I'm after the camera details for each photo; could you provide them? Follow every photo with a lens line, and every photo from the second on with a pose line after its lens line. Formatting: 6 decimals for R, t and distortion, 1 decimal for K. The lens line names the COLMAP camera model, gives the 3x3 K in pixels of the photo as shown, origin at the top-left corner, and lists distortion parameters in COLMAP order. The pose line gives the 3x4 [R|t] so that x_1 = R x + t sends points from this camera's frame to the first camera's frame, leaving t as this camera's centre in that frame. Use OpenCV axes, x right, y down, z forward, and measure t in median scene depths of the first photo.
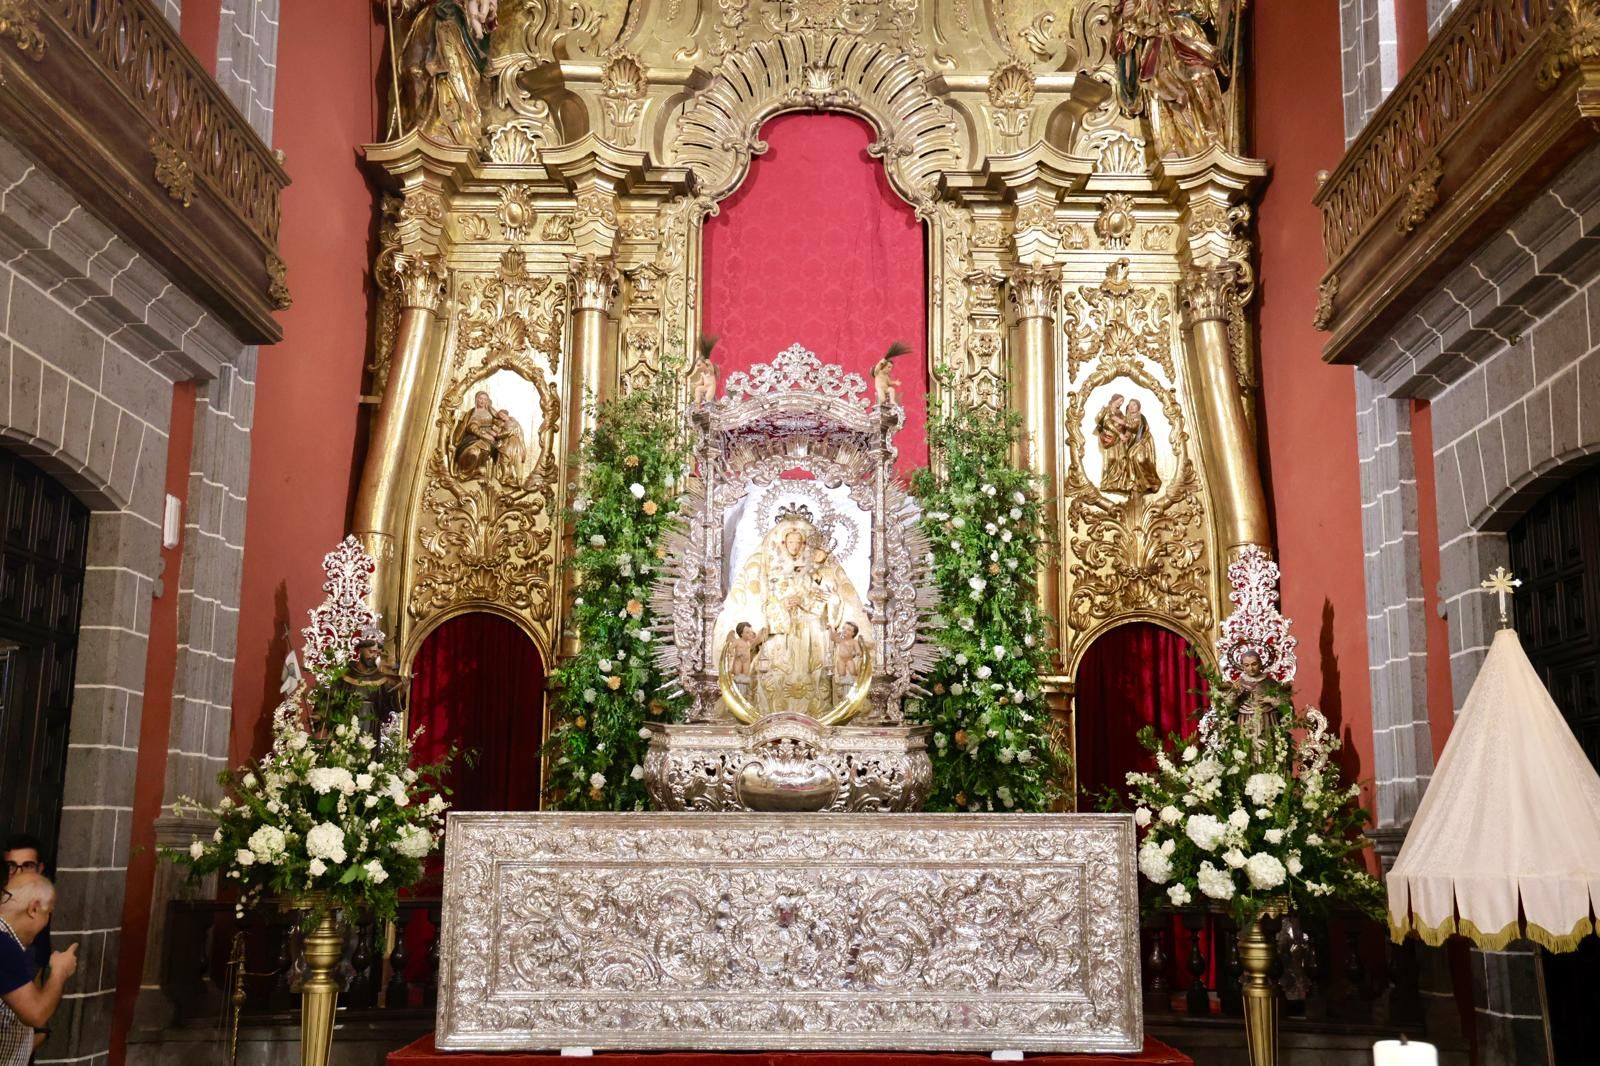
lens RADIAL K [[1671.1, 0, 812.2], [0, 1671.1, 532.9], [0, 0, 1]] dist [0.045726, 0.016370]
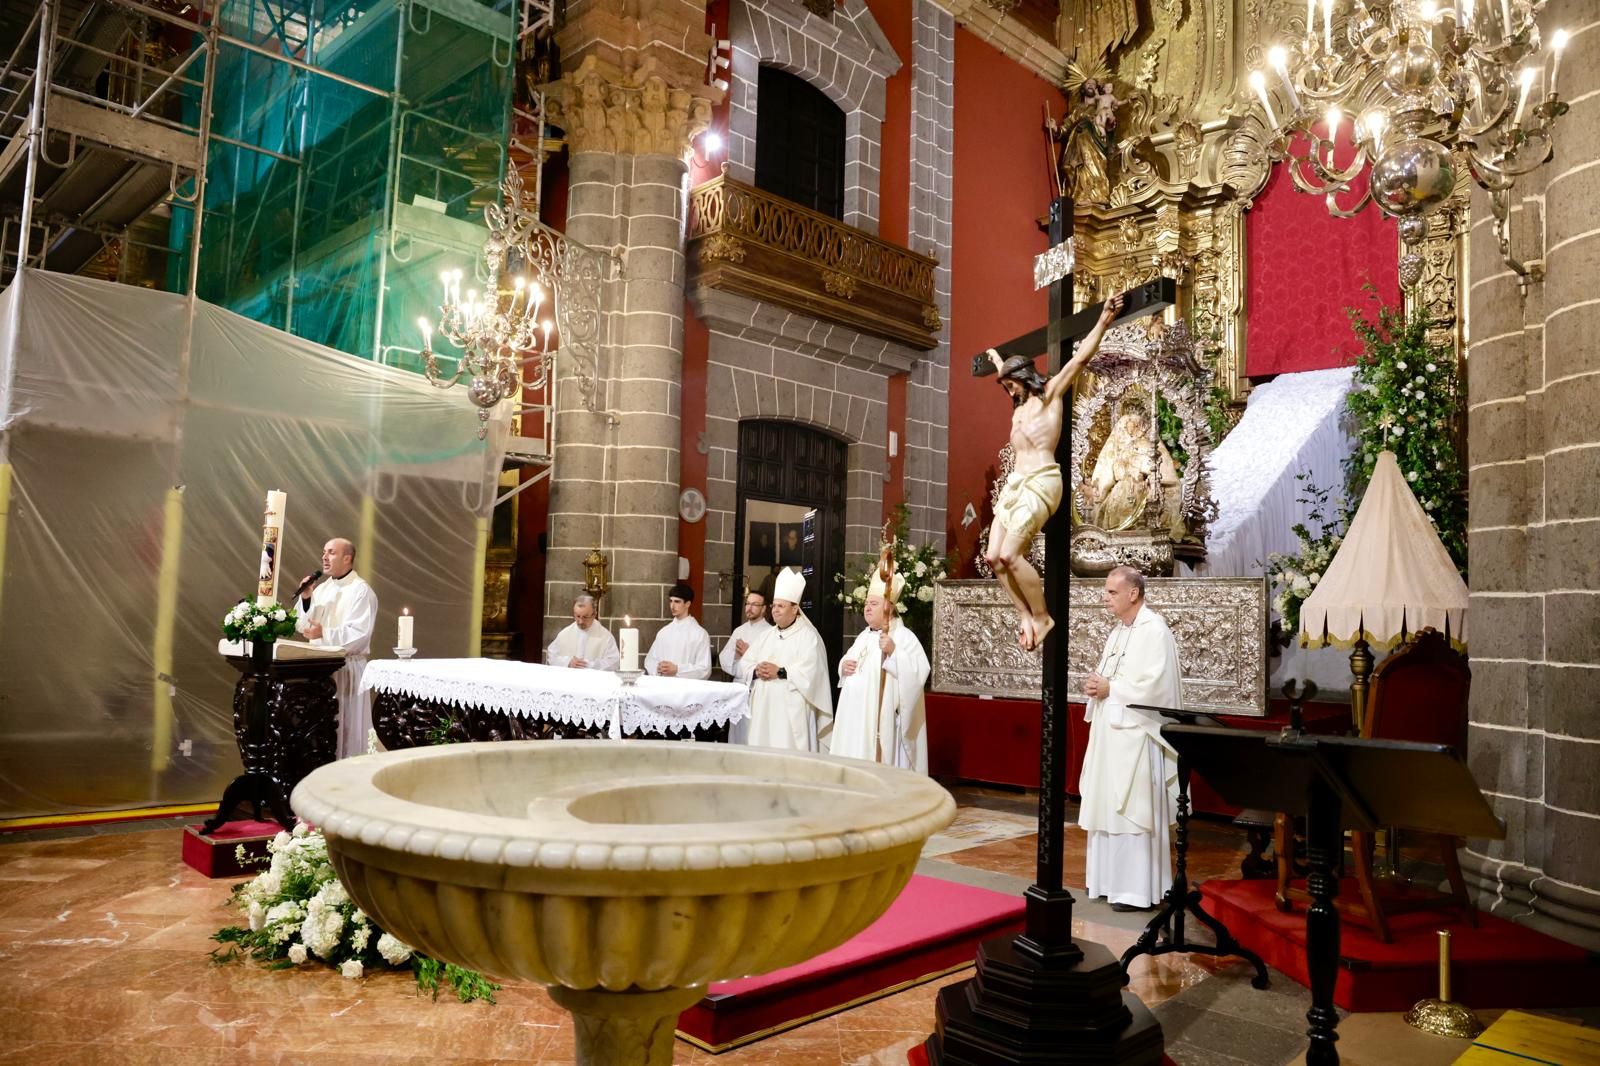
lens RADIAL K [[1080.5, 0, 819.0], [0, 1080.5, 542.0], [0, 0, 1]] dist [-0.104337, 0.067992]
pose [[0.731613, -0.032424, -0.680949, 0.345645], [0.108427, 0.991688, 0.069274, 0.008279], [0.673043, -0.124515, 0.729047, -0.030269]]
